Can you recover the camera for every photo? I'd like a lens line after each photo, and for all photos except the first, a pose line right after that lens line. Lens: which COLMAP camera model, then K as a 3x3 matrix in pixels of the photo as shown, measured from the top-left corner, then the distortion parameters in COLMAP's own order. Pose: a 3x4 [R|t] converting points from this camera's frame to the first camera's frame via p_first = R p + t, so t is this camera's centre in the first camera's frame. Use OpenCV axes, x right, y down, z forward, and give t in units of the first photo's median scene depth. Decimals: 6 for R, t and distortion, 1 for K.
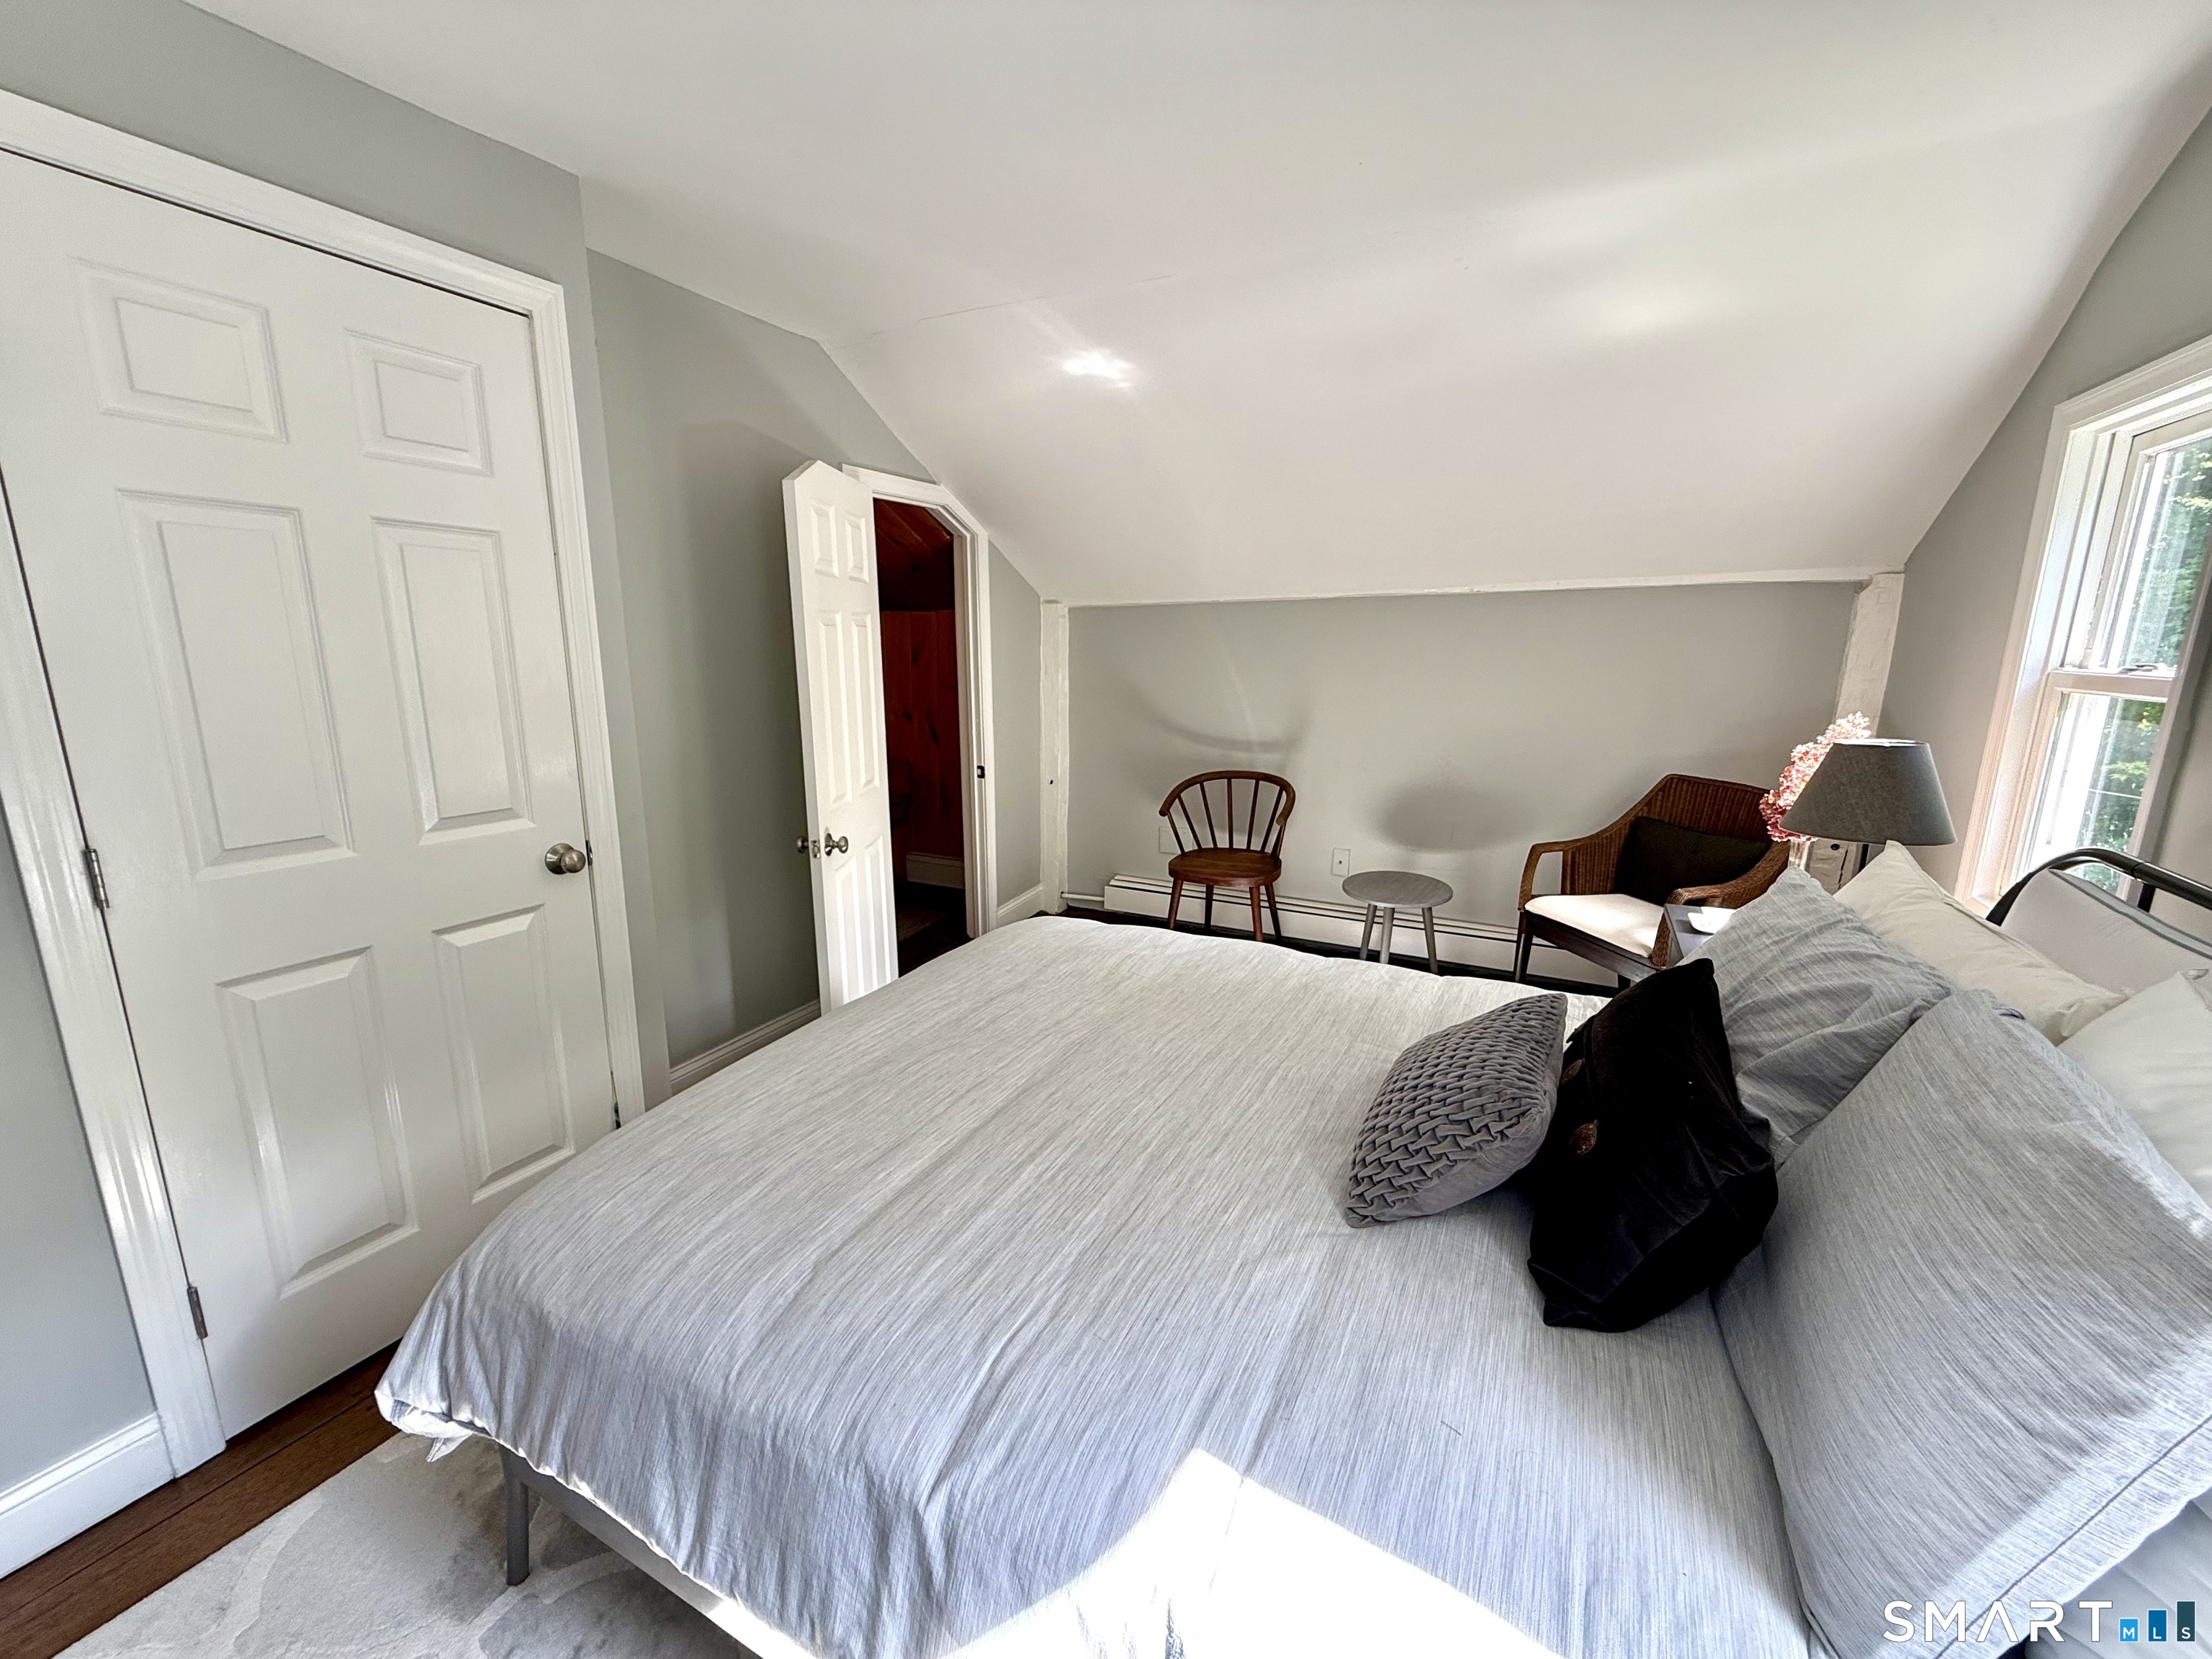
lens RADIAL K [[879.1, 0, 1099.9], [0, 879.1, 830.7], [0, 0, 1]] dist [-0.001274, -0.000050]
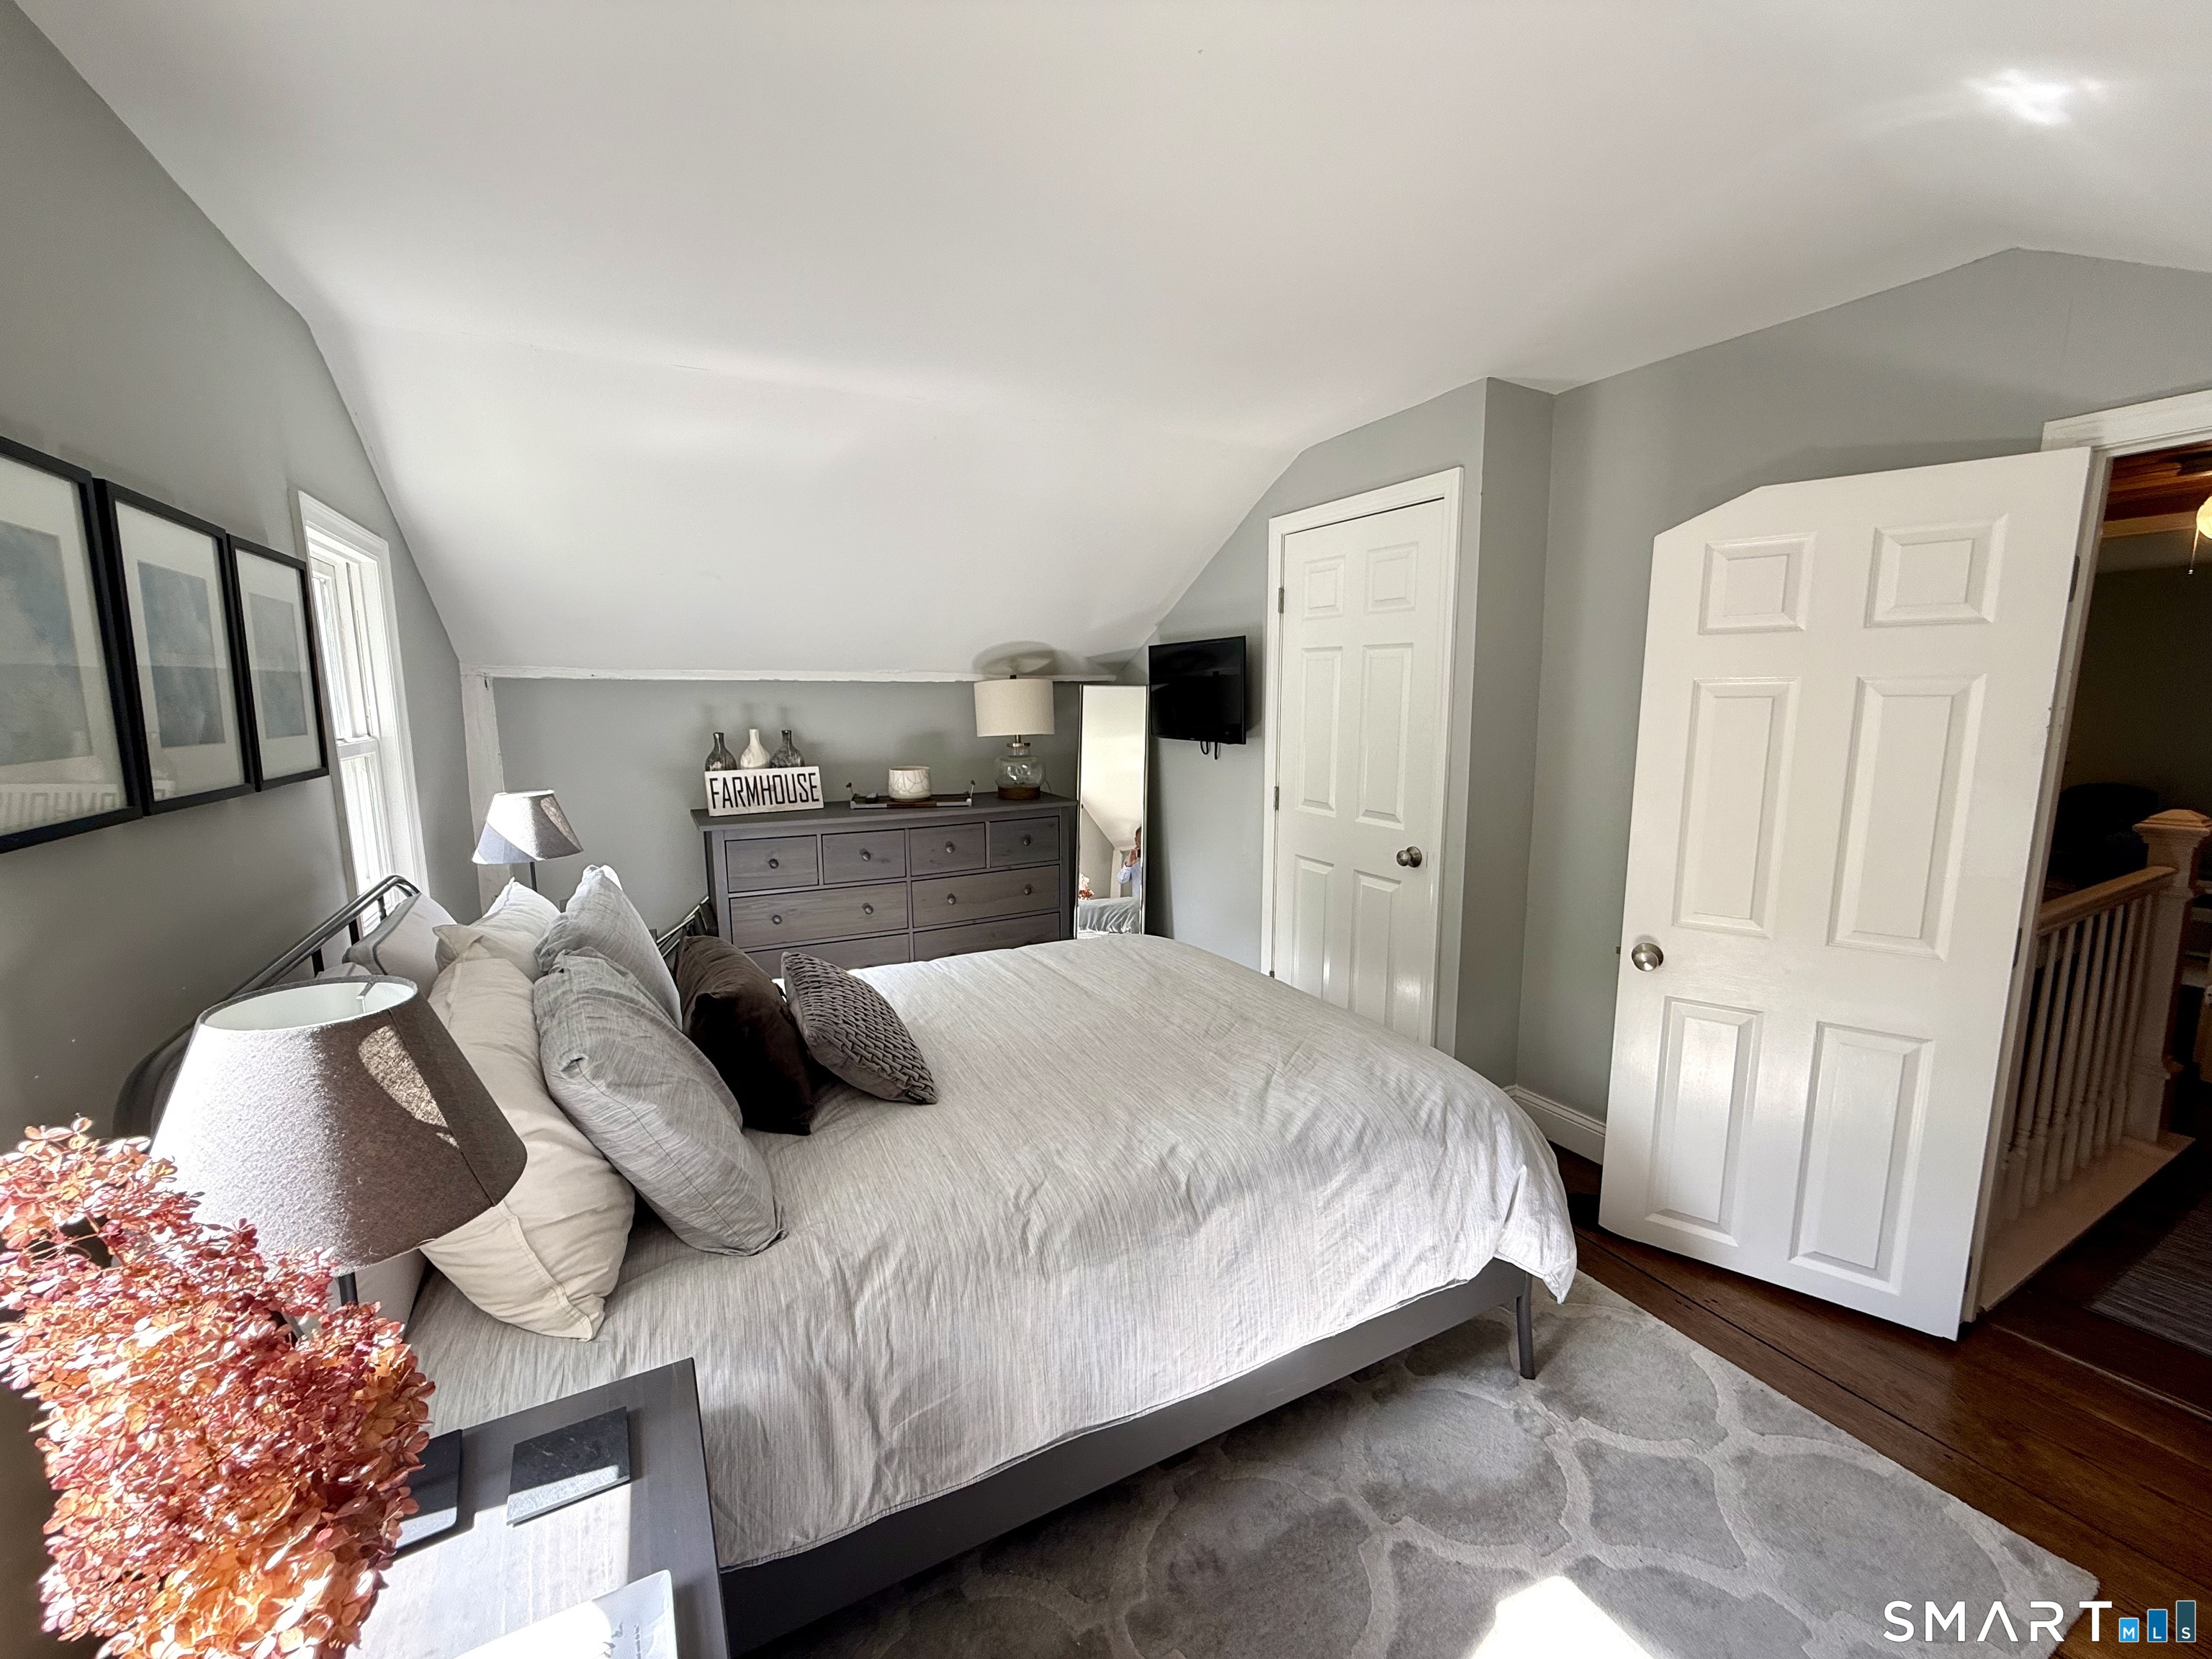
lens RADIAL K [[879.1, 0, 1099.9], [0, 879.1, 830.7], [0, 0, 1]] dist [-0.001274, -0.000050]
pose [[-0.577950, 0.117553, -0.807561, 1.006291], [-0.160907, 0.953729, 0.253987, -0.343250], [0.800052, 0.276734, -0.532293, 1.557247]]
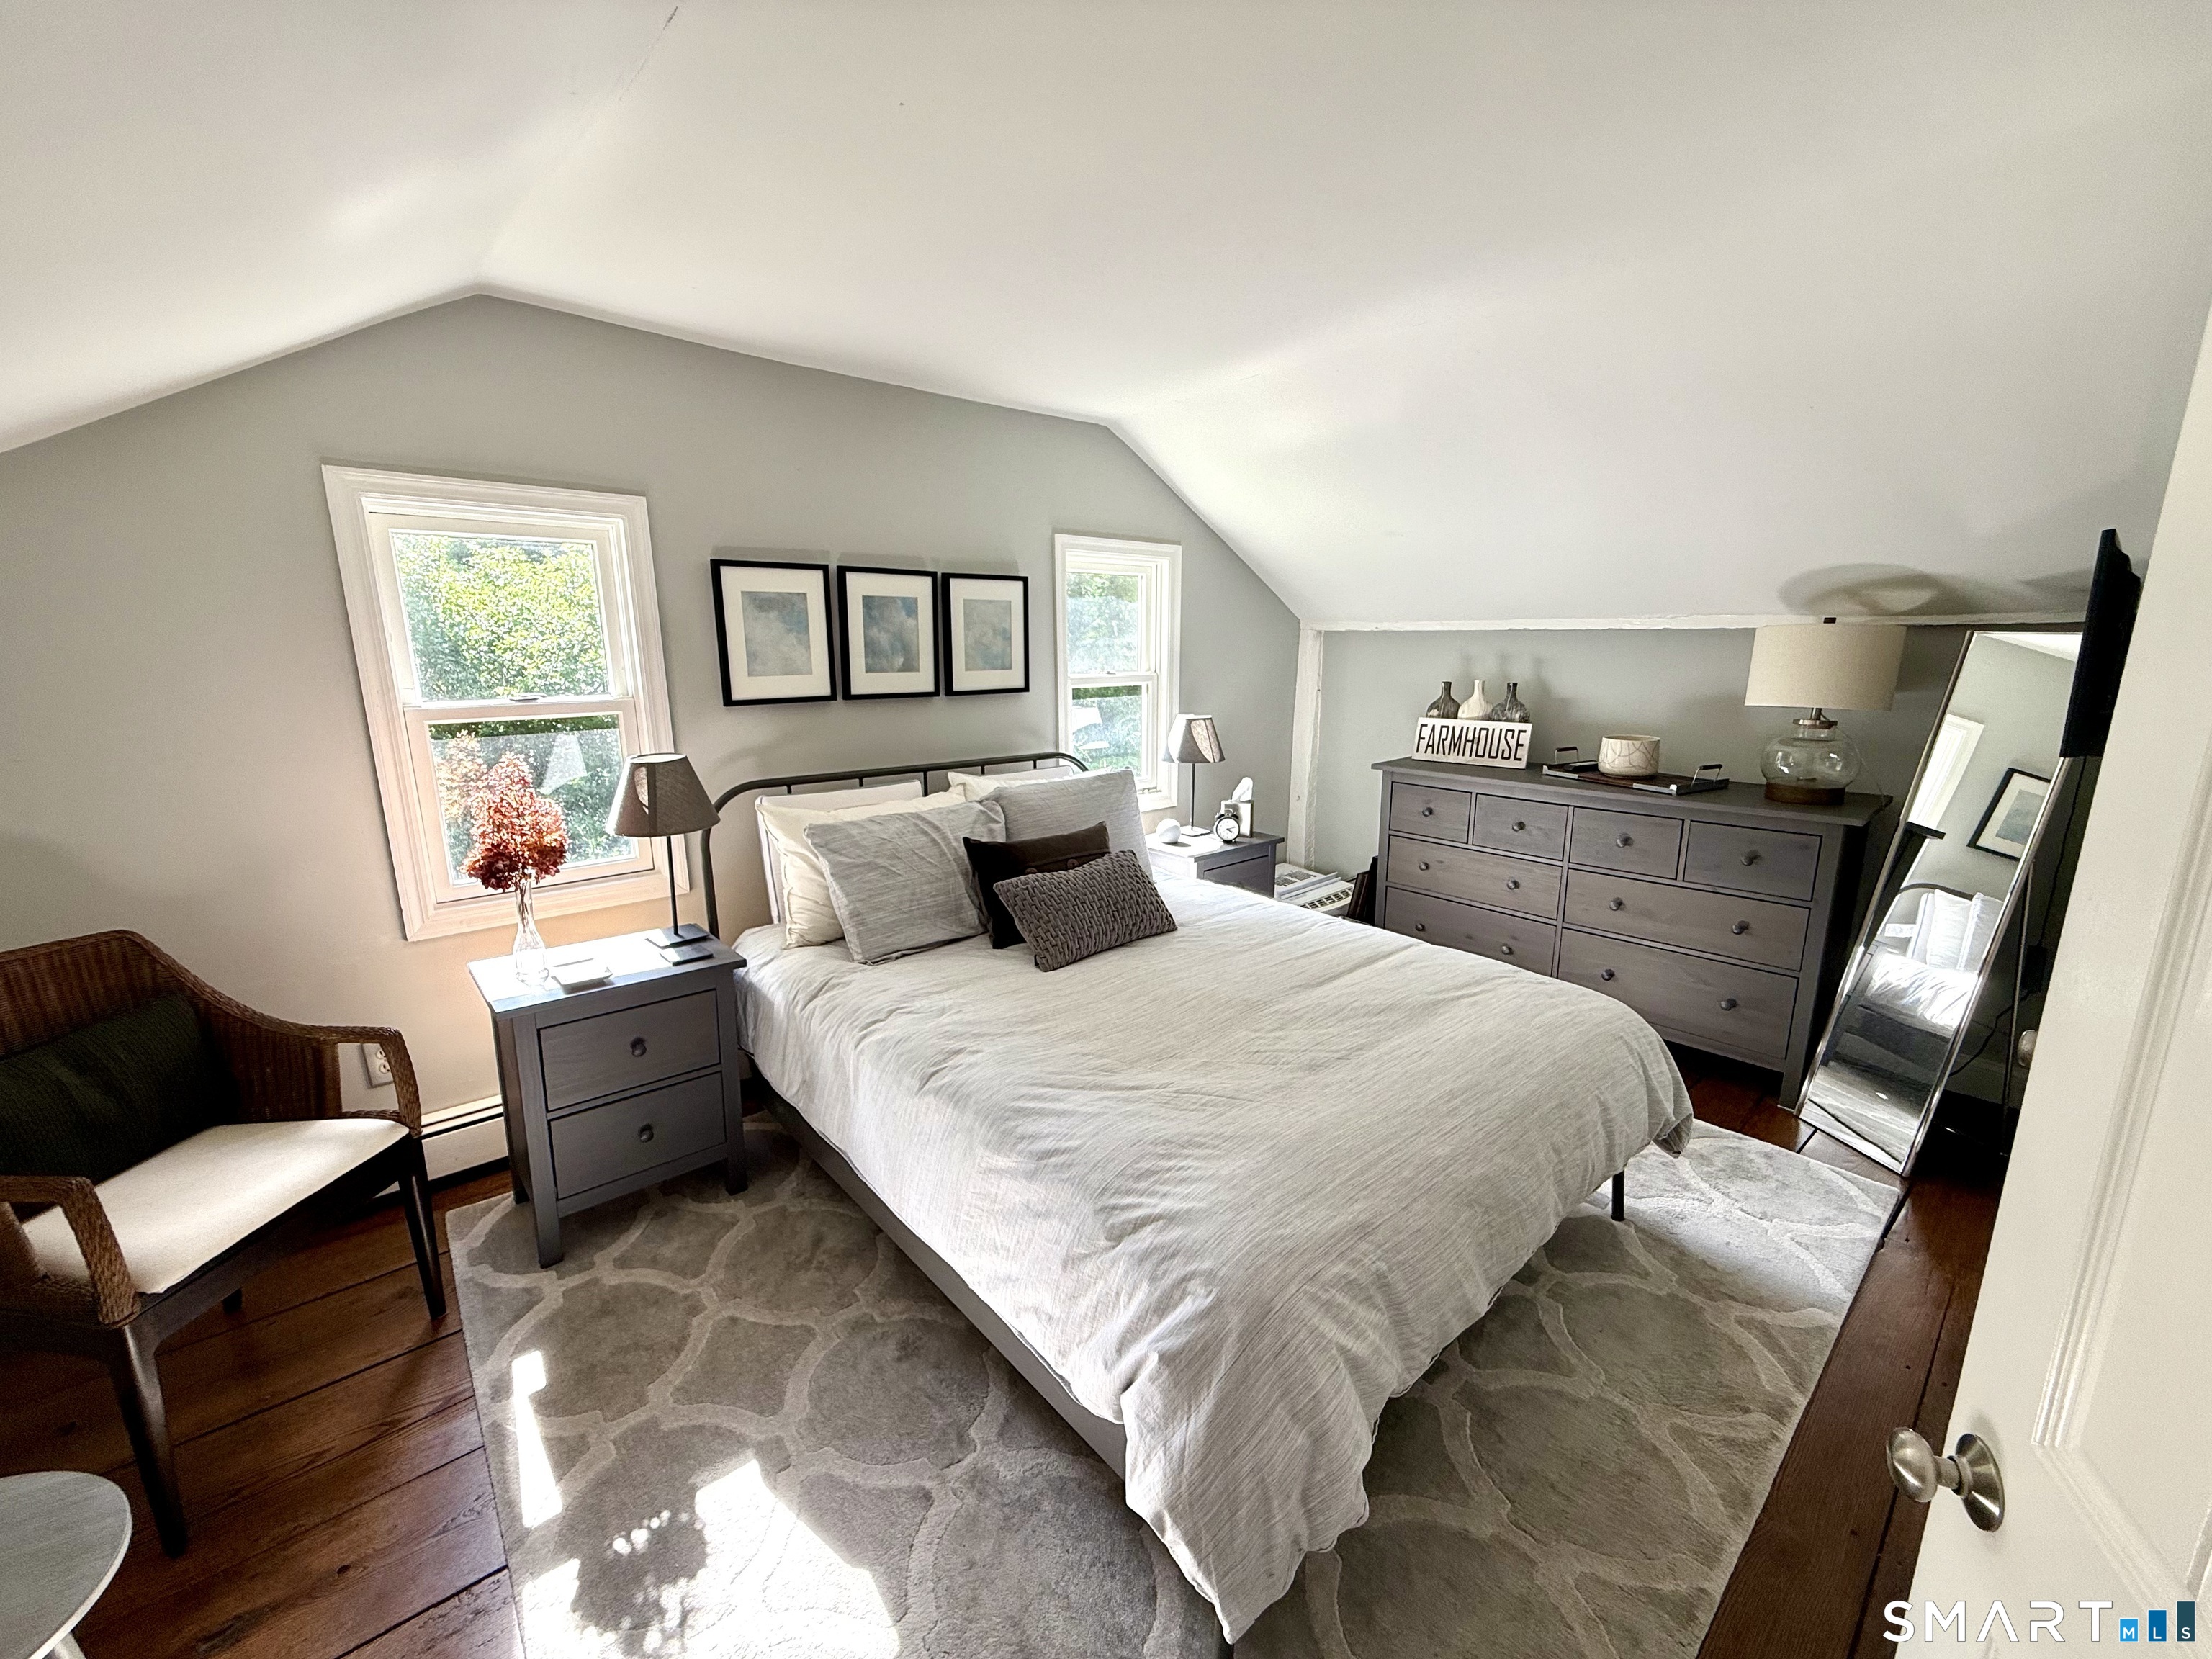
lens RADIAL K [[879.1, 0, 1099.9], [0, 879.1, 830.7], [0, 0, 1]] dist [-0.001274, -0.000050]
pose [[-0.928913, -0.083652, 0.360726, -0.228633], [0.068592, 0.918421, 0.389613, -0.460526], [-0.363890, 0.386659, -0.847395, 1.968698]]
